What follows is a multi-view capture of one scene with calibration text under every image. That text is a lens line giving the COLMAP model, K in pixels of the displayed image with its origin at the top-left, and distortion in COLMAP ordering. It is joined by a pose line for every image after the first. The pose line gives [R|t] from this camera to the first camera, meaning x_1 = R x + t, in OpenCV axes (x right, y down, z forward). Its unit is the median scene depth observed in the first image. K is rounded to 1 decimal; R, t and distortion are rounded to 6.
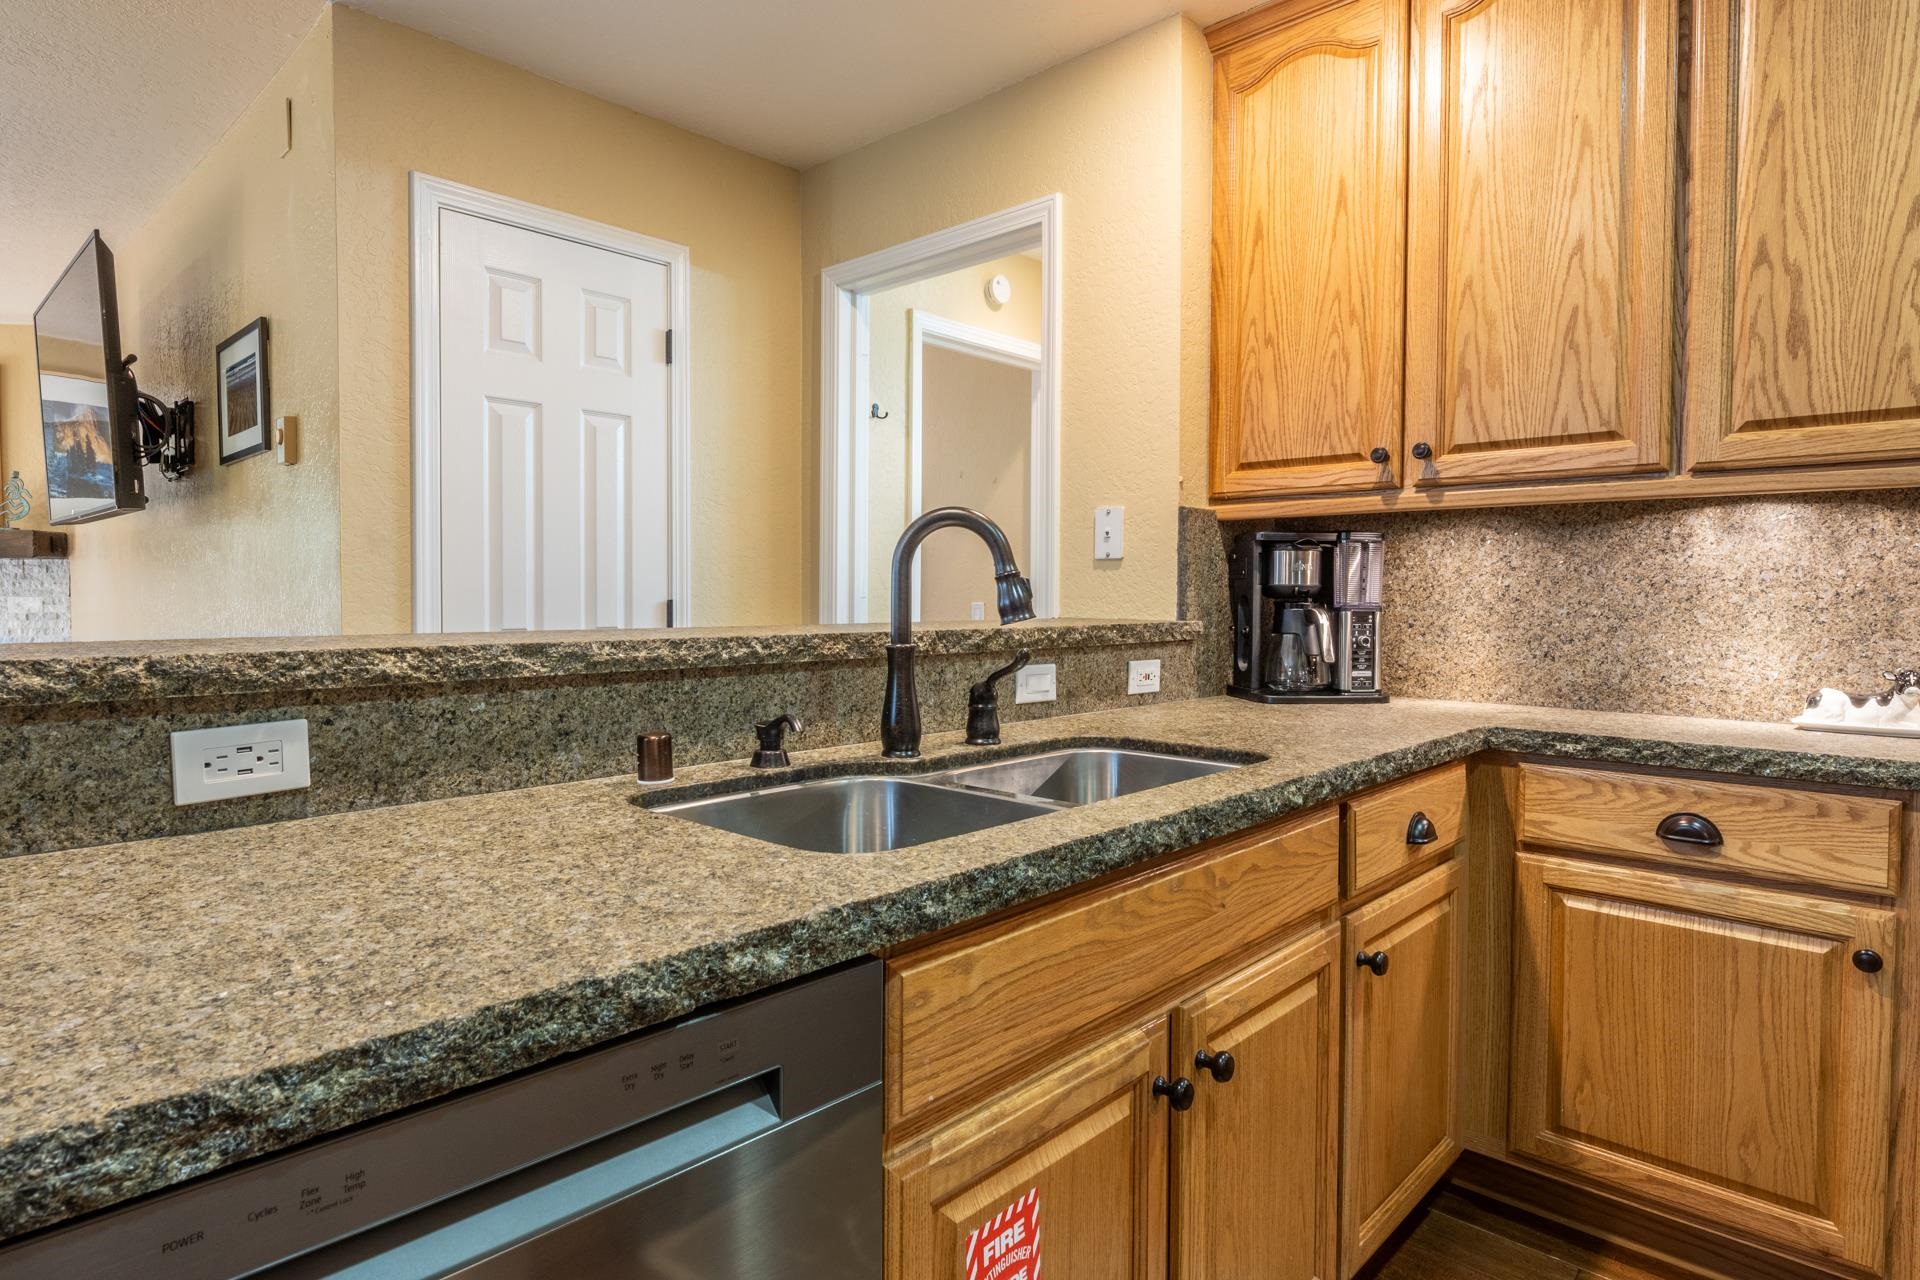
lens RADIAL K [[1053.1, 0, 935.7], [0, 1053.1, 621.0], [0, 0, 1]] dist [-0.003868, -0.000579]
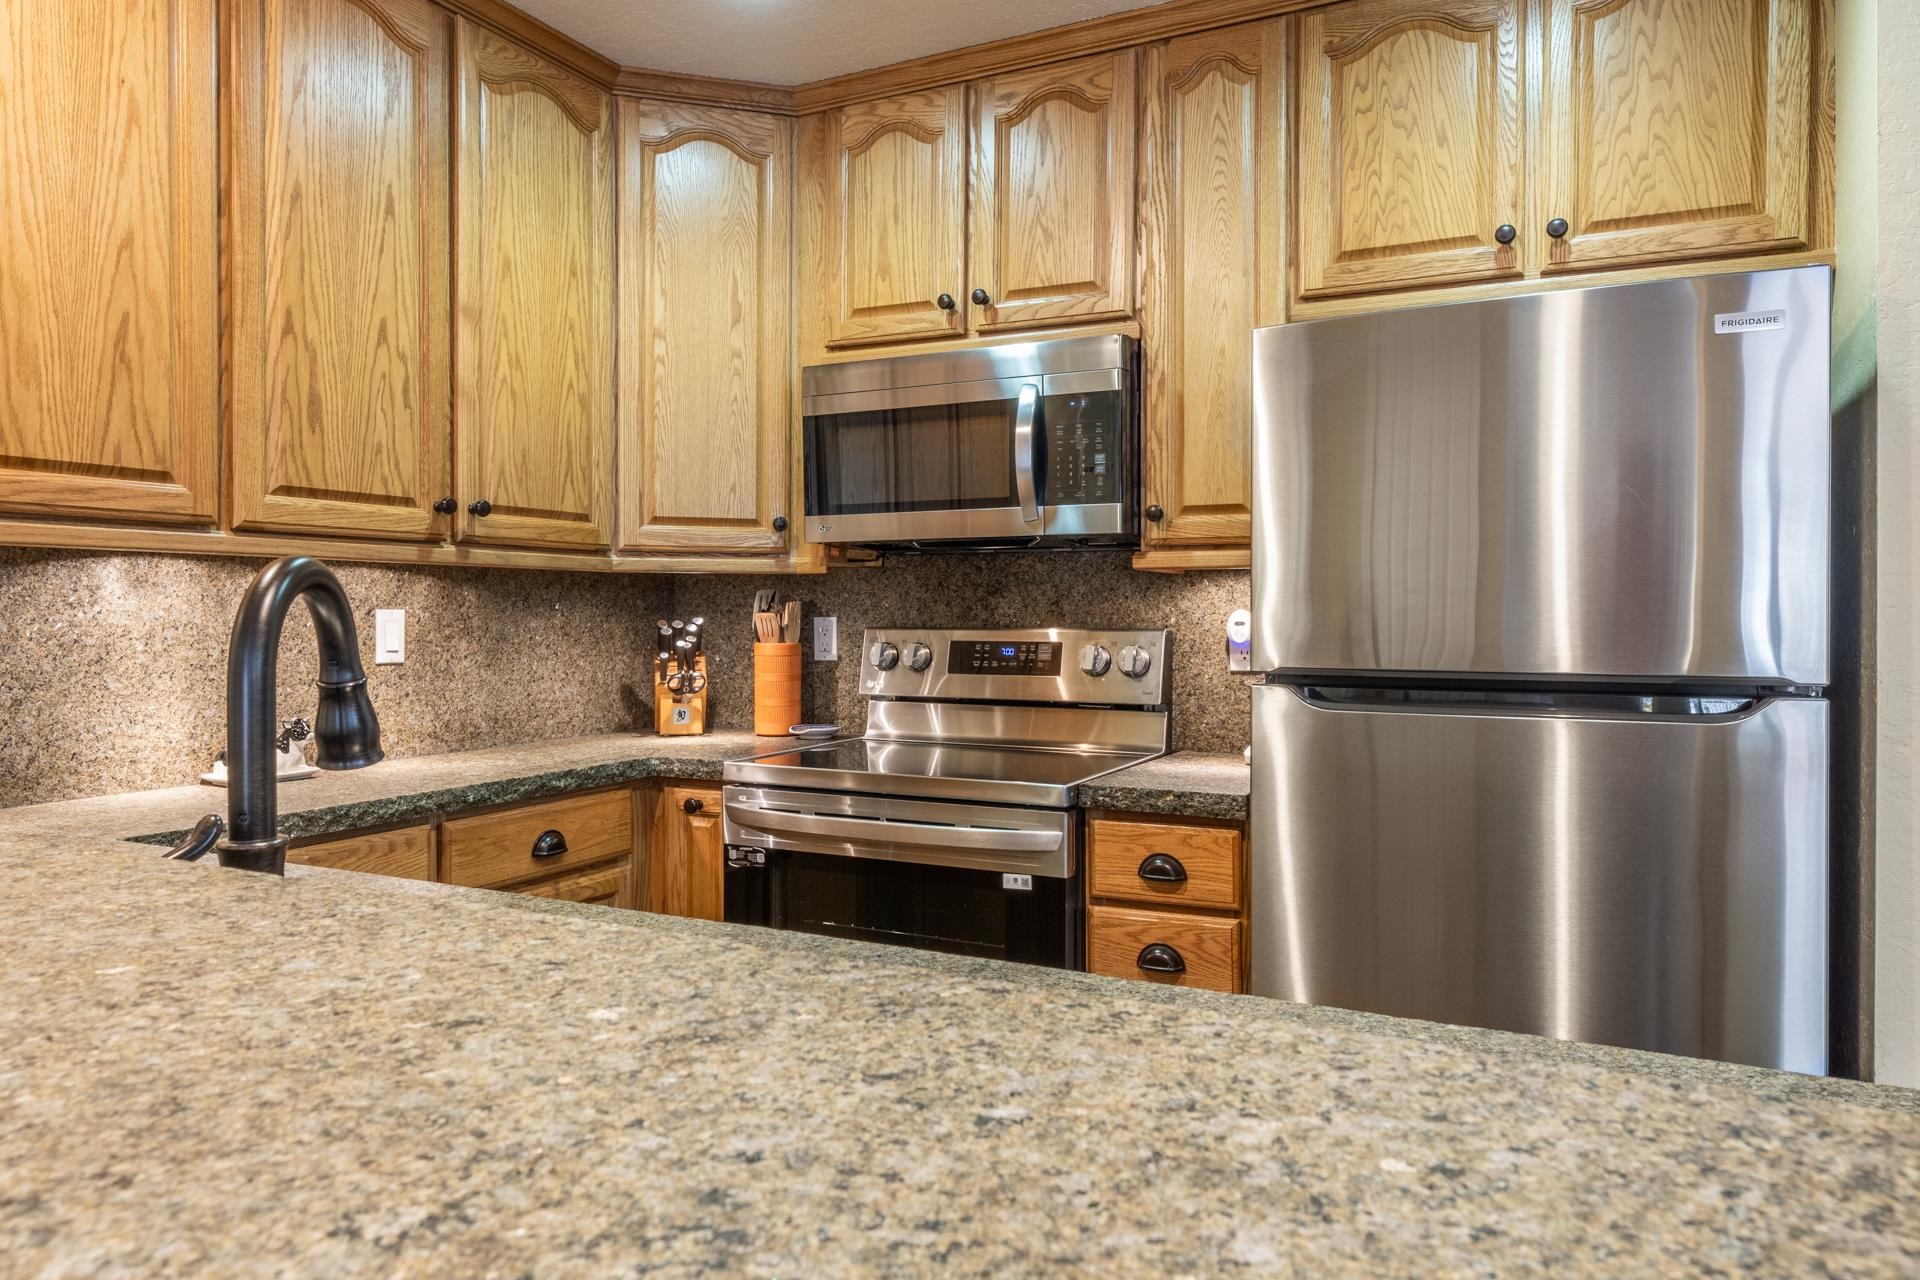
lens RADIAL K [[1277.7, 0, 918.0], [0, 1277.7, 626.7], [0, 0, 1]] dist [-0.001288, -0.000633]
pose [[-0.284705, -0.016488, 0.958473, -0.559484], [0.021828, 0.999481, 0.023677, -0.068035], [-0.958367, 0.027663, -0.284197, 0.741989]]
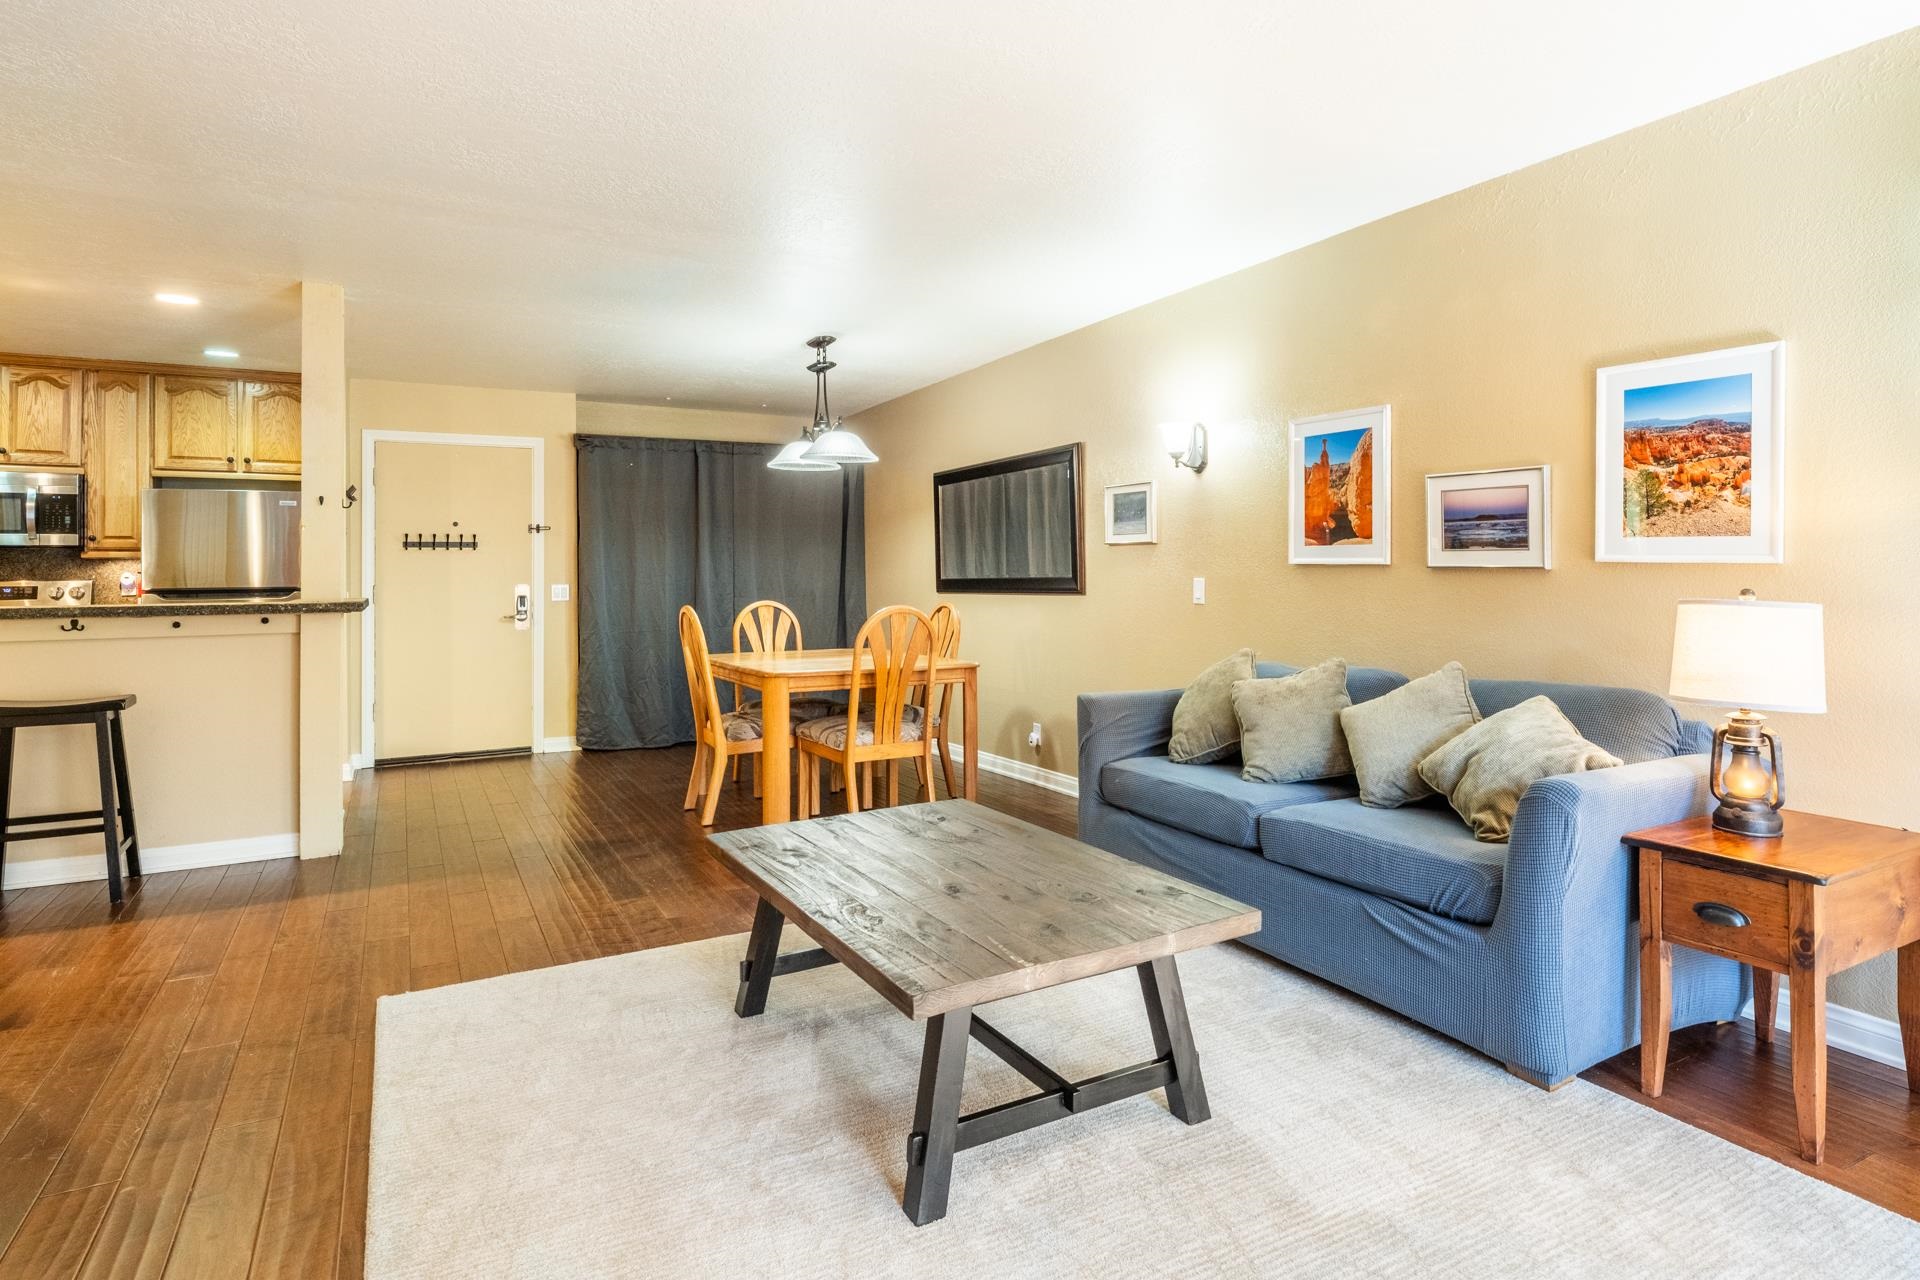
lens RADIAL K [[1064.9, 0, 988.8], [0, 1064.9, 559.3], [0, 0, 1]] dist [0.000832, -0.001128]
pose [[-0.955229, 0.008278, 0.295753, -2.912447], [0.012135, 0.999864, 0.011210, -0.091715], [-0.295619, 0.014297, -0.955199, 2.421965]]
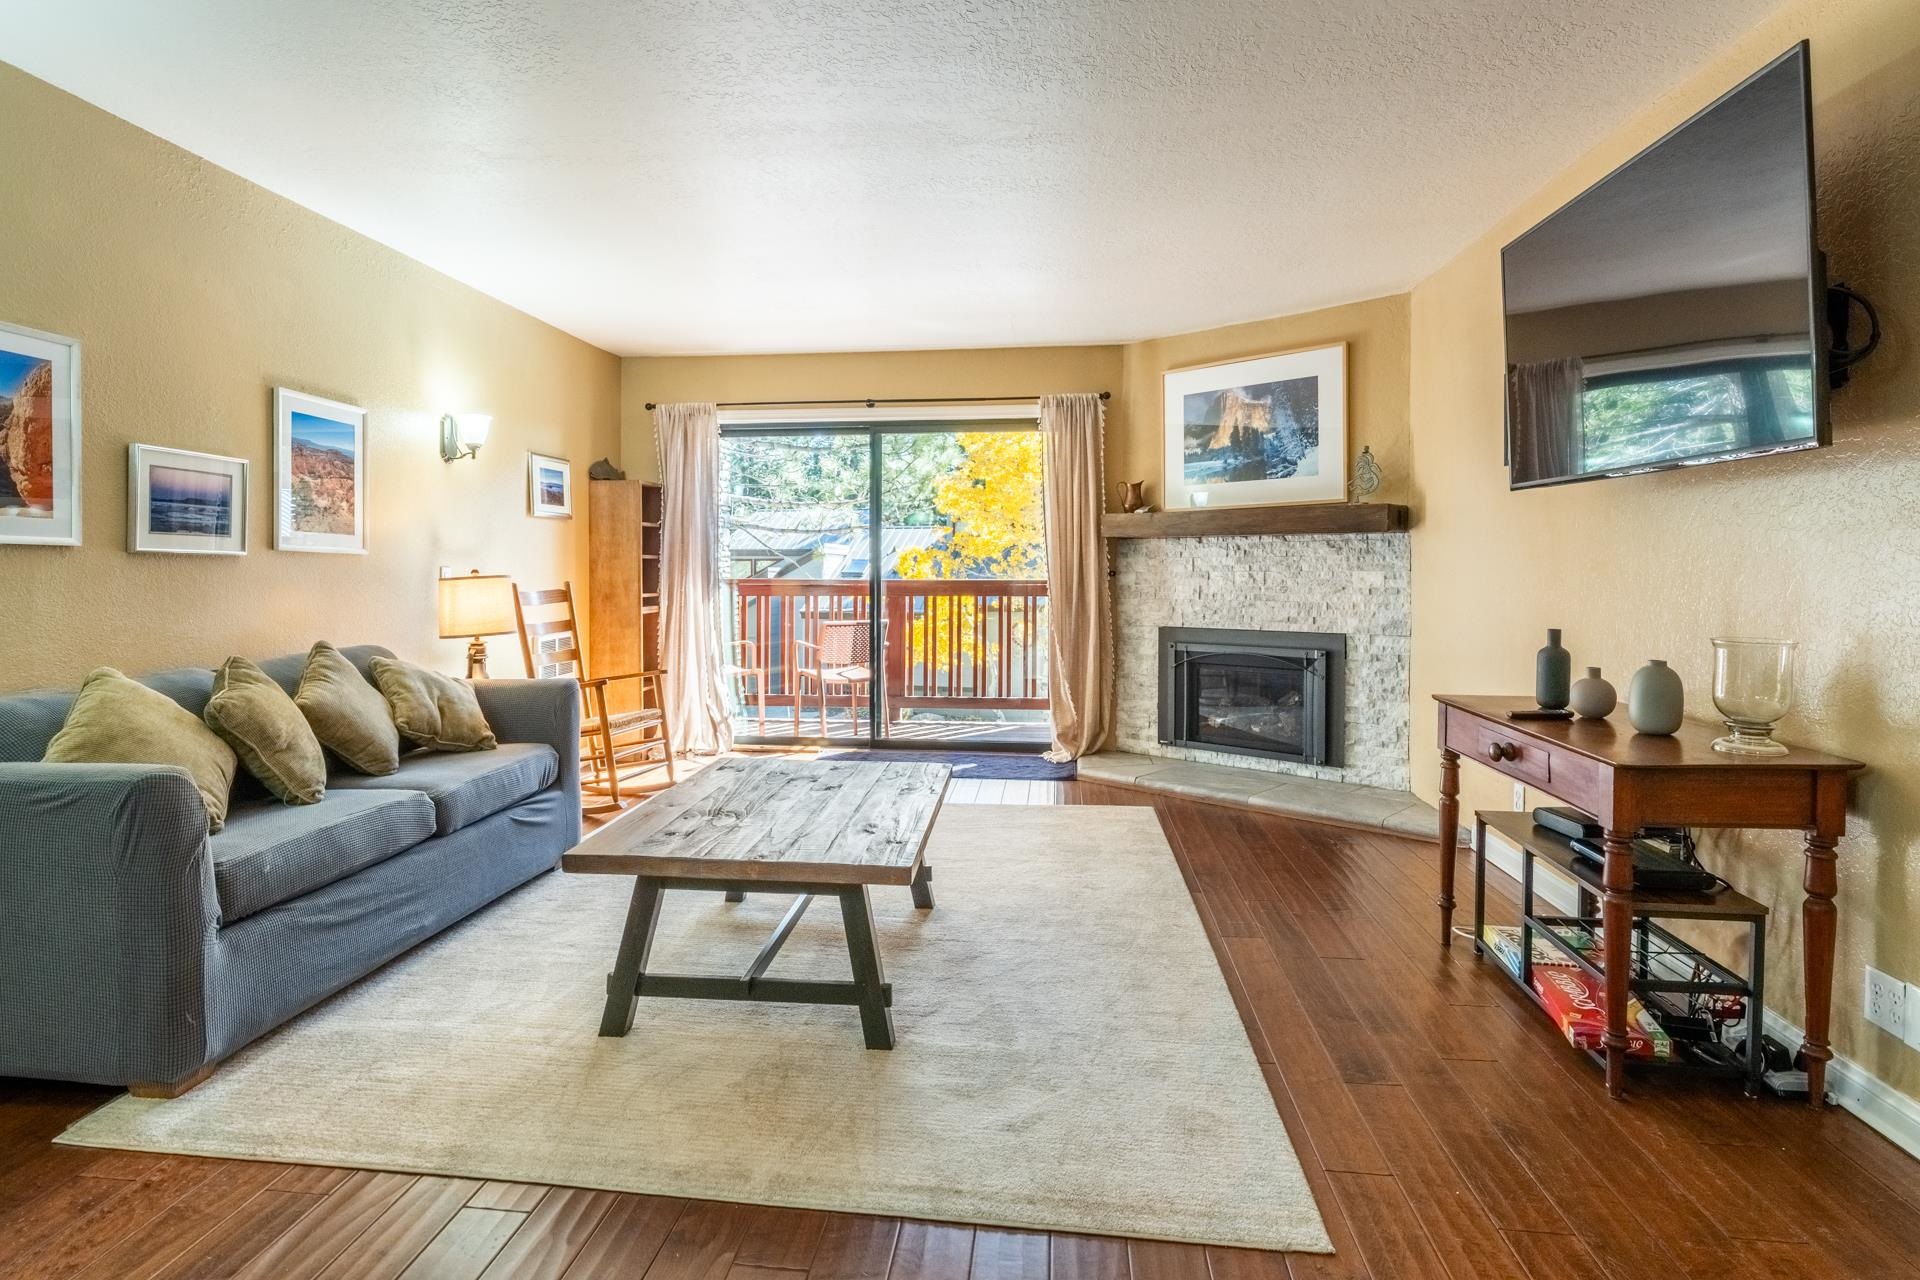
lens RADIAL K [[1021.8, 0, 931.0], [0, 1021.8, 588.3], [0, 0, 1]] dist [-0.002511, -0.000824]
pose [[0.598176, 0.015544, -0.801214, -0.972690], [-0.017990, 0.999820, 0.005966, -0.015052], [0.801163, 0.010845, 0.598348, 0.251258]]
